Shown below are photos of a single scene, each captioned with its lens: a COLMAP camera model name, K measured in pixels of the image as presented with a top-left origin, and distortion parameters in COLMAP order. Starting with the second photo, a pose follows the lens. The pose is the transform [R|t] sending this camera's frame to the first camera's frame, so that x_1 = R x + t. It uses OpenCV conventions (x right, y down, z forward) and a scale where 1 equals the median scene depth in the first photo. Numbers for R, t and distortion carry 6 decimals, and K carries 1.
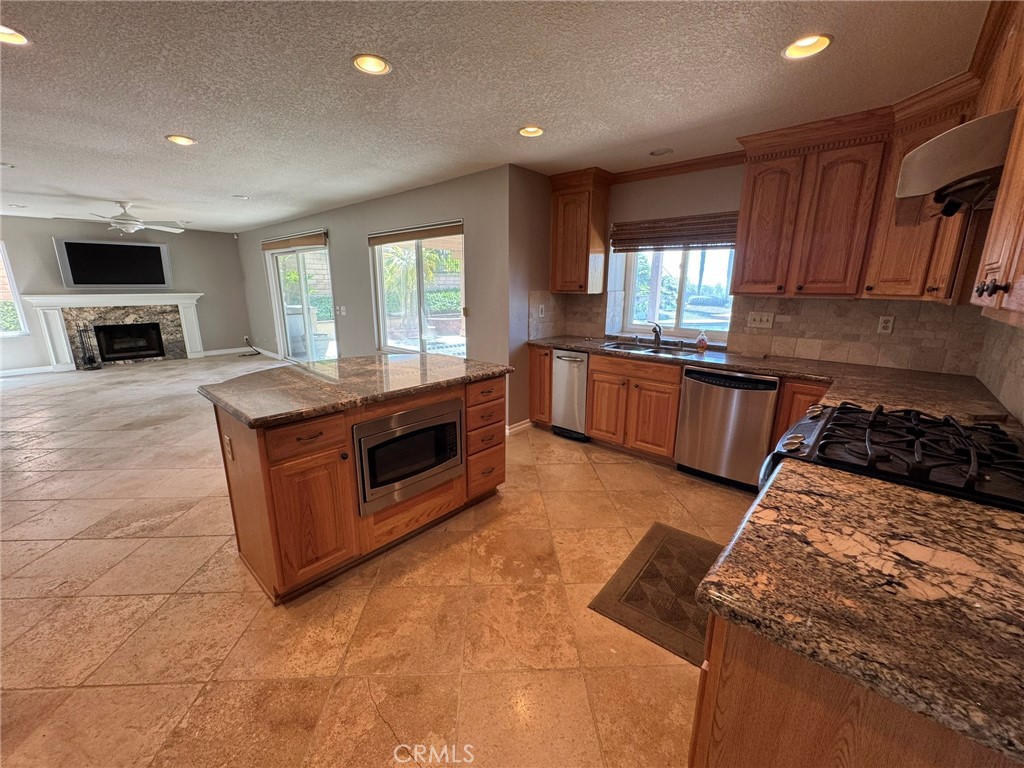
lens RADIAL K [[409.8, 0, 512.0], [0, 409.8, 384.0], [0, 0, 1]] dist [-0.002477, -0.000454]
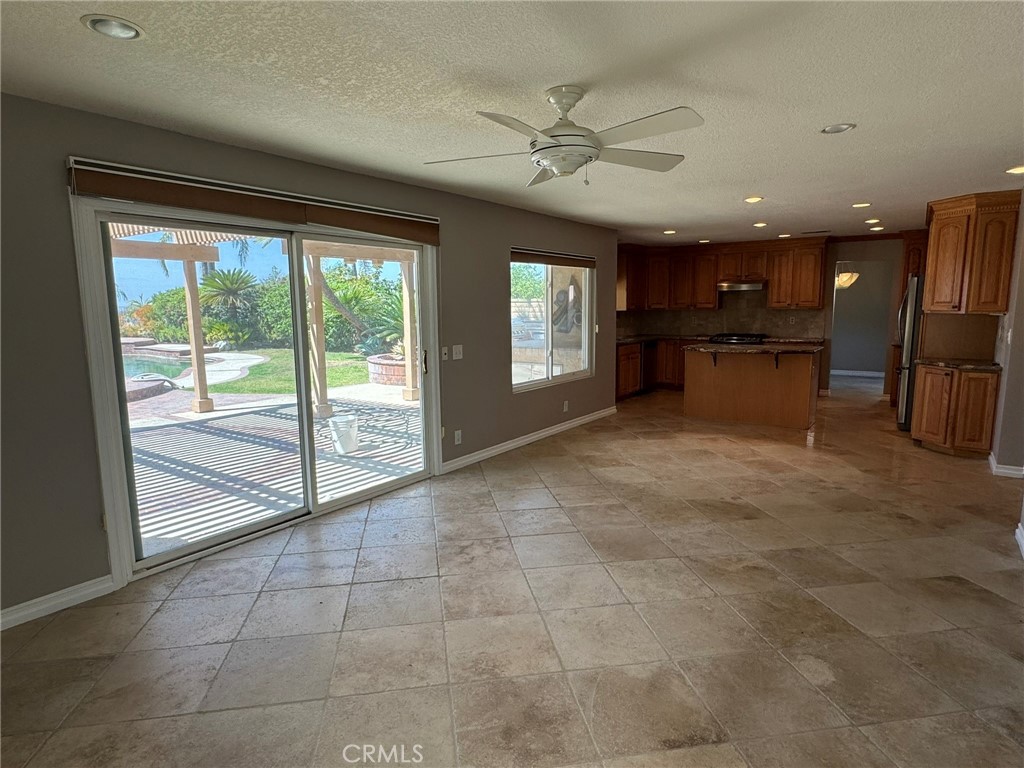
lens RADIAL K [[573.3, 0, 512.0], [0, 573.3, 384.0], [0, 0, 1]] dist [-0.001132, 0.000854]
pose [[-0.109851, -0.140288, 0.983998, -1.047826], [0.243254, 0.956089, 0.163465, -0.208039], [-0.963722, 0.257318, -0.070902, 0.810793]]
